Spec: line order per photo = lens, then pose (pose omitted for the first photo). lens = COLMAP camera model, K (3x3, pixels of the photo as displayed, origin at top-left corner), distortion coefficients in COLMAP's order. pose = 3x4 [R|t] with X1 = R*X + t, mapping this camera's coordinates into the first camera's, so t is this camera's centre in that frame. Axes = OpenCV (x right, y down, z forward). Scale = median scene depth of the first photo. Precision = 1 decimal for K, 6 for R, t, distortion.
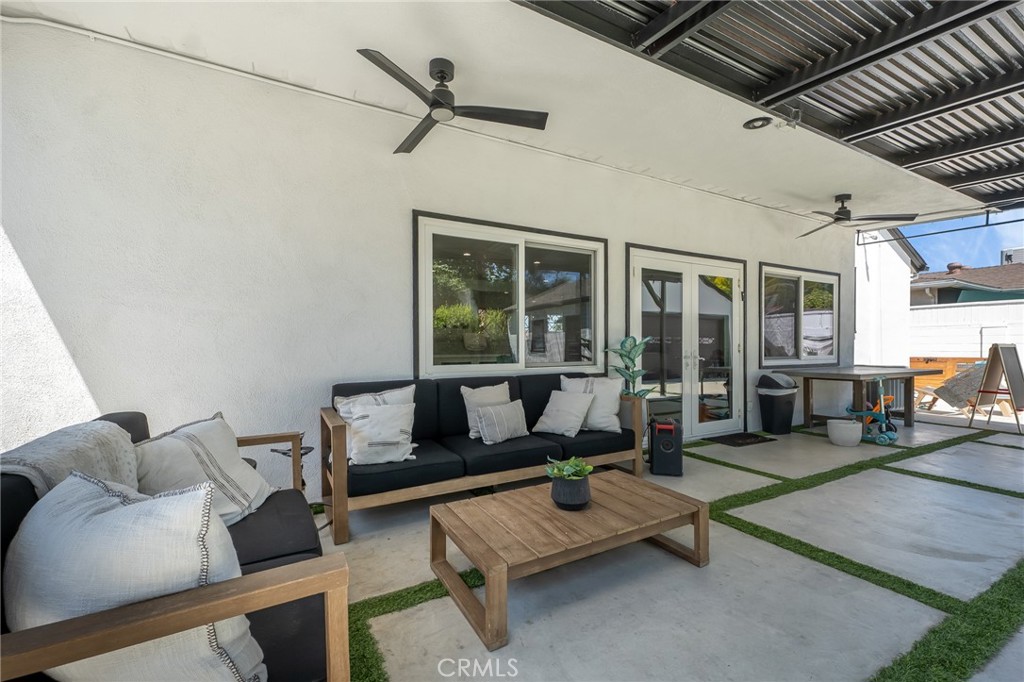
lens RADIAL K [[430.6, 0, 512.0], [0, 430.6, 341.0], [0, 0, 1]] dist [-0.000641, 0.000040]
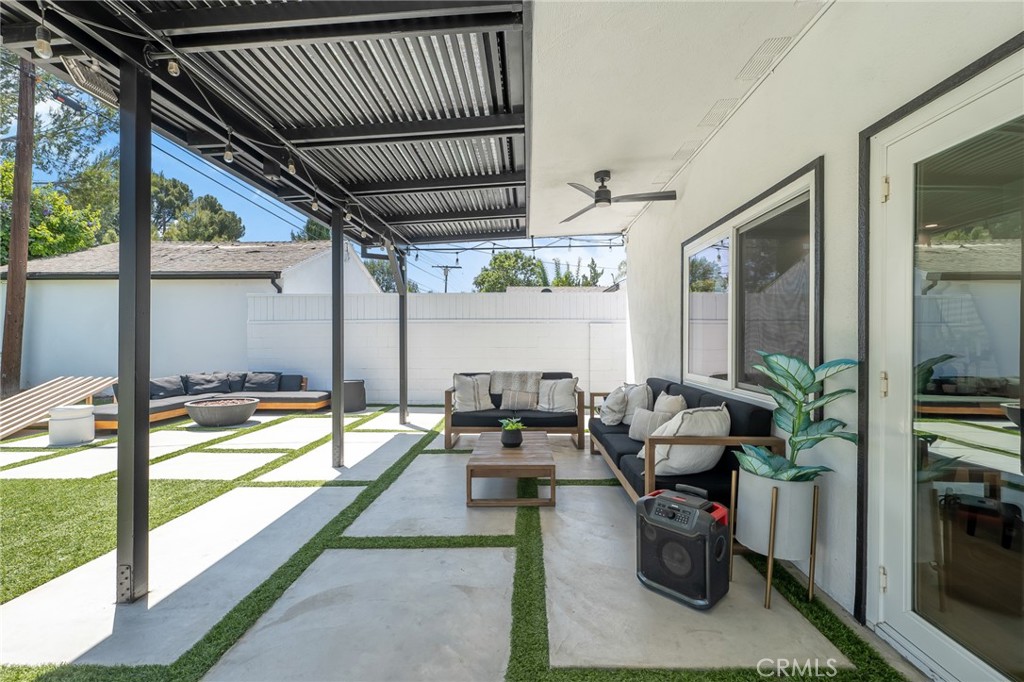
lens RADIAL K [[430.6, 0, 512.0], [0, 430.6, 341.0], [0, 0, 1]] dist [-0.000641, 0.000040]
pose [[-0.494918, -0.000309, -0.868940, 1.178957], [0.004353, 0.999987, -0.002835, -0.032752], [0.868929, -0.005185, -0.494910, 1.326835]]
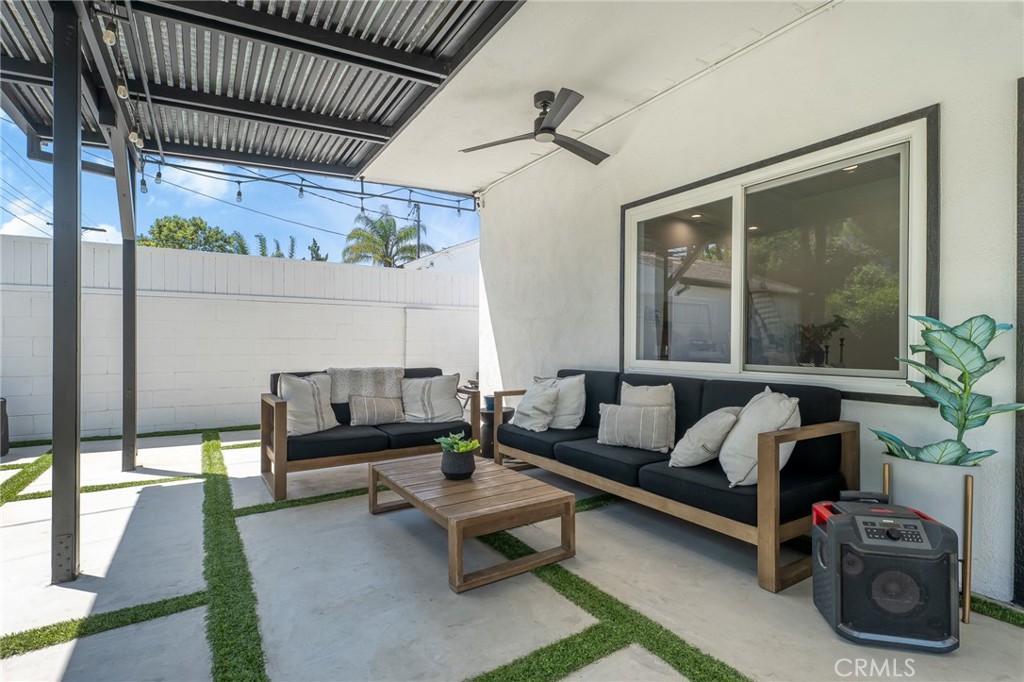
lens RADIAL K [[491.8, 0, 512.0], [0, 491.8, 341.0], [0, 0, 1]] dist [0.003552, 0.000417]
pose [[0.060535, -0.001755, -0.998165, 1.008788], [0.000213, 0.999998, -0.001745, 0.018205], [0.998166, -0.000107, 0.060535, 0.742103]]
